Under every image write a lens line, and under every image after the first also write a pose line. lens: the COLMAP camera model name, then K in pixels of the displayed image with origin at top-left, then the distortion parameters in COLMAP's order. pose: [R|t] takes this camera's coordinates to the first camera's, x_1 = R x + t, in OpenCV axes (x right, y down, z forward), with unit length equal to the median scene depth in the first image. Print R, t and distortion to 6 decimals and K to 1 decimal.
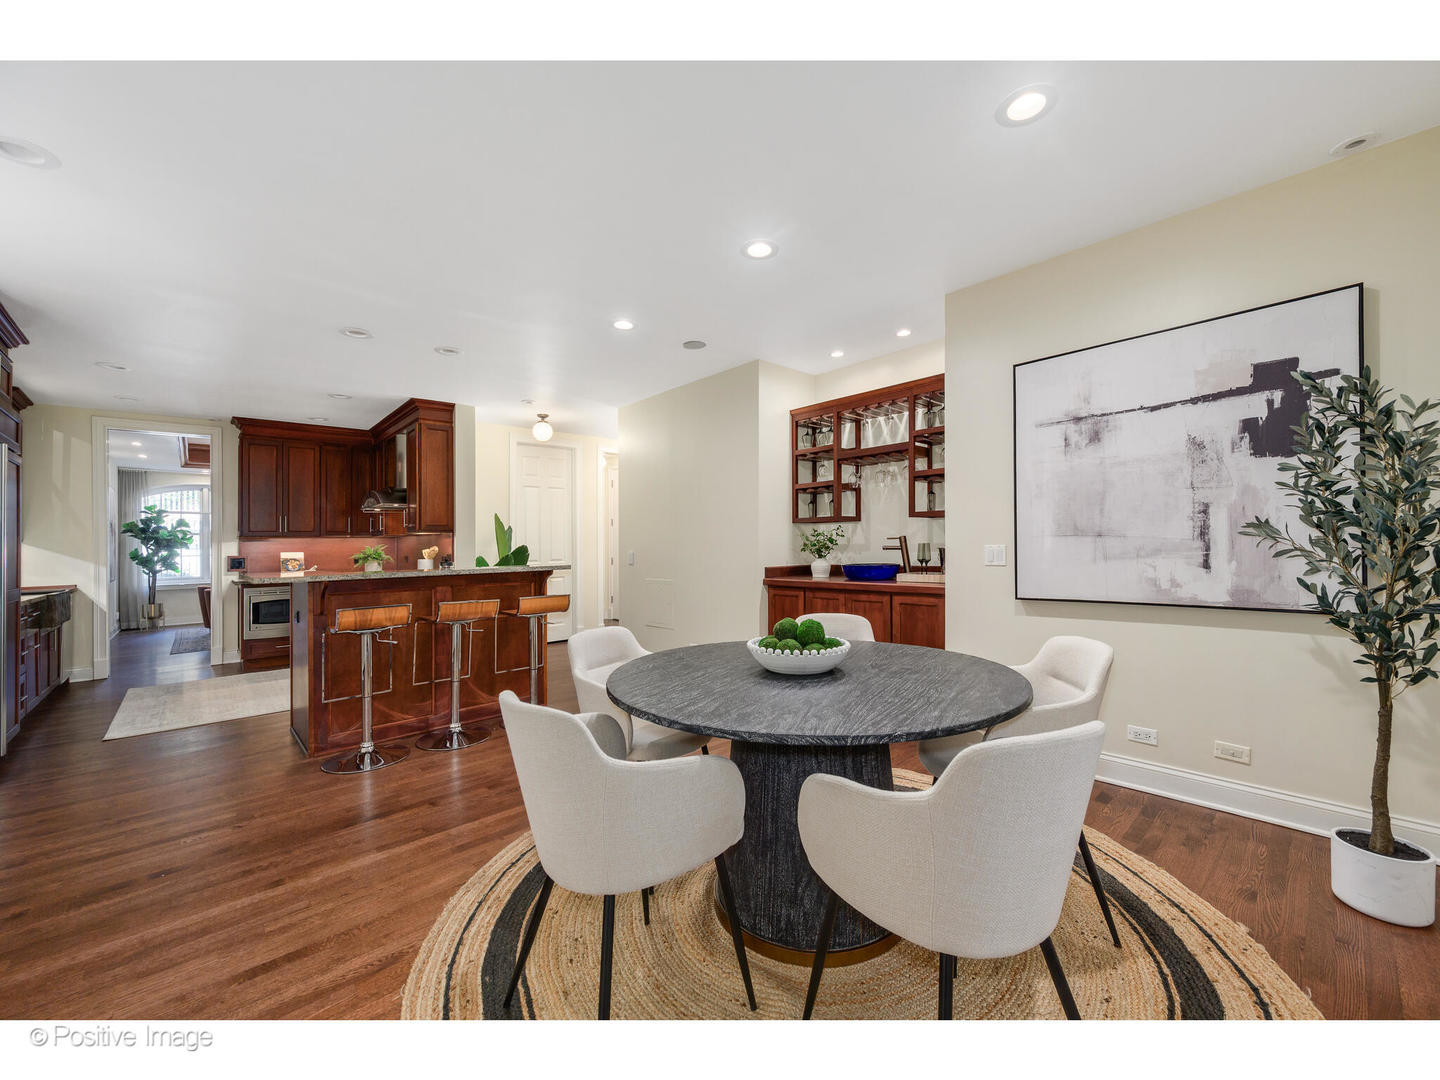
lens RADIAL K [[577.7, 0, 719.9], [0, 577.7, 532.8], [0, 0, 1]] dist [-0.000034, 0.000359]
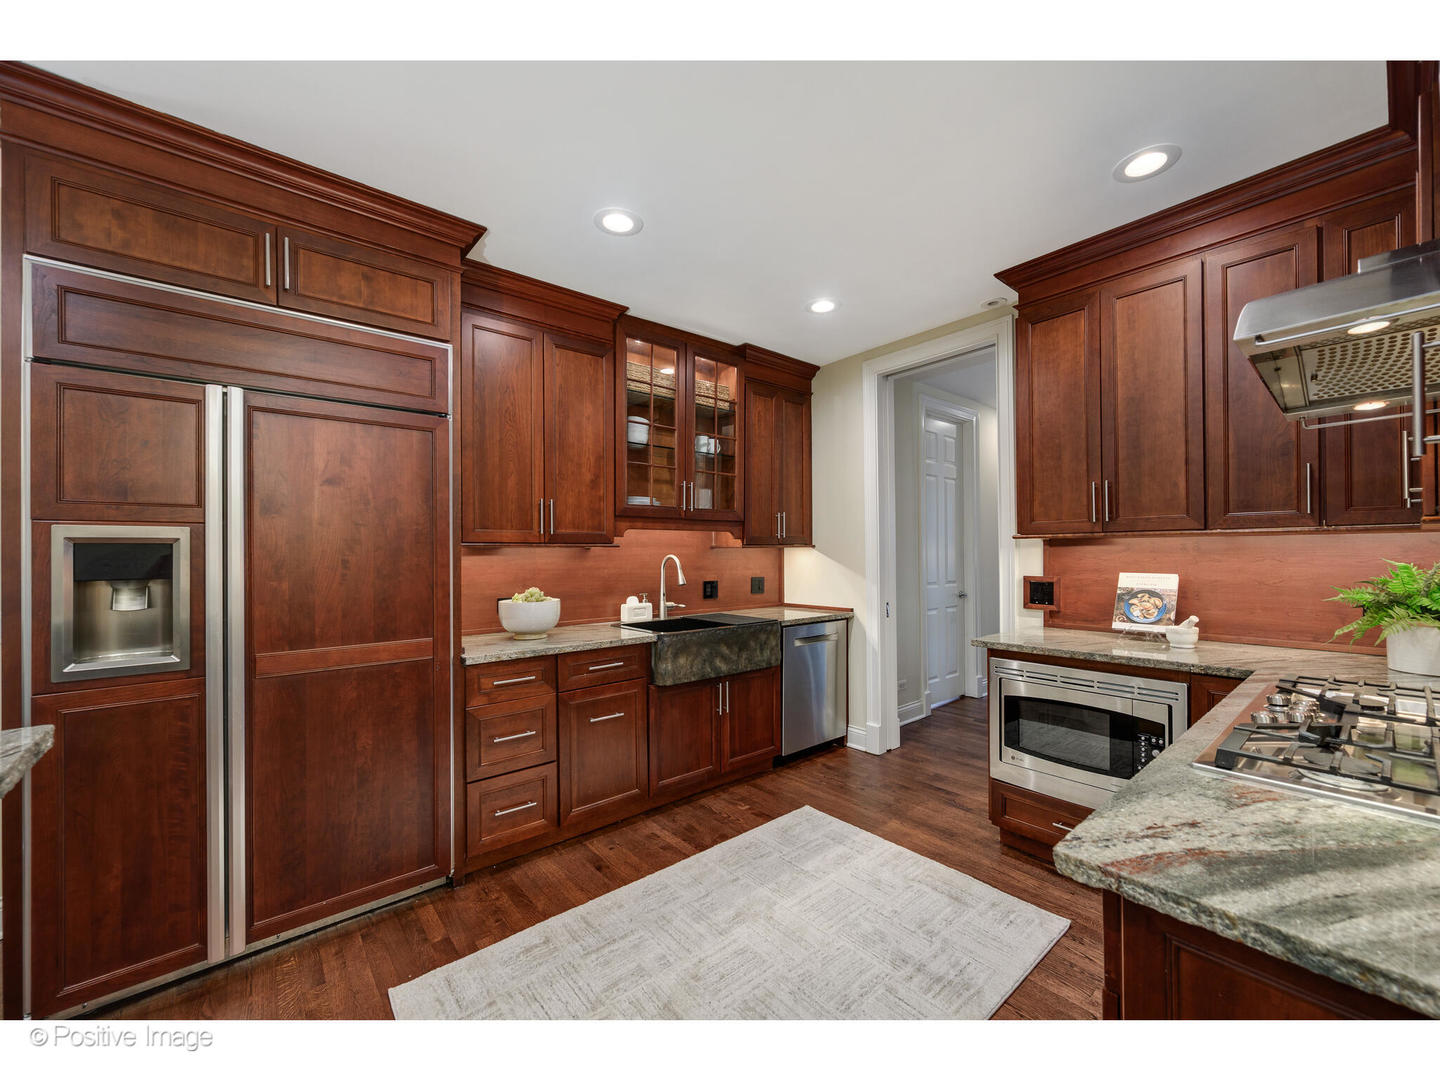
lens RADIAL K [[577.7, 0, 715.1], [0, 577.7, 546.9], [0, 0, 1]] dist [-0.000034, 0.000359]
pose [[-0.027421, 0.009233, -0.999581, -0.512829], [0.028078, 0.999570, 0.008463, 0.007204], [0.999230, -0.027834, -0.027669, 1.063969]]
